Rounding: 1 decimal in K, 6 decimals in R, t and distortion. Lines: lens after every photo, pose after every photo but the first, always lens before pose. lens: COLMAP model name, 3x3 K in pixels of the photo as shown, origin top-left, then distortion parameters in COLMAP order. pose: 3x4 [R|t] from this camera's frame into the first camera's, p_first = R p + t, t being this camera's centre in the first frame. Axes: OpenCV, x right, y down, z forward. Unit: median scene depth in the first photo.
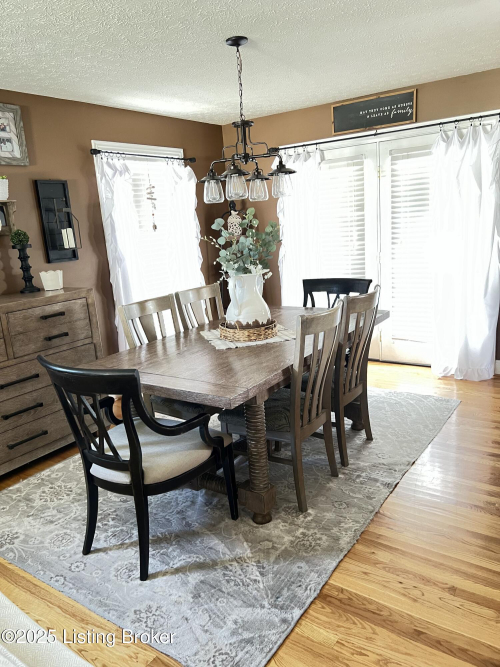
lens RADIAL K [[524.4, 0, 249.1], [0, 524.4, 334.8], [0, 0, 1]] dist [0.042080, -0.034984]
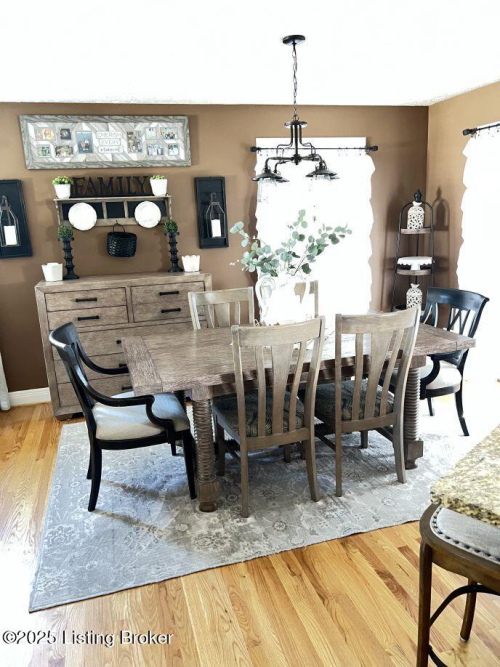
lens RADIAL K [[524.4, 0, 246.4], [0, 524.4, 337.6], [0, 0, 1]] dist [0.042080, -0.034984]
pose [[0.769182, 0.181734, -0.612644, 0.501012], [-0.147884, 0.983306, 0.106016, -0.085539], [0.621683, 0.009054, 0.783216, 0.151470]]
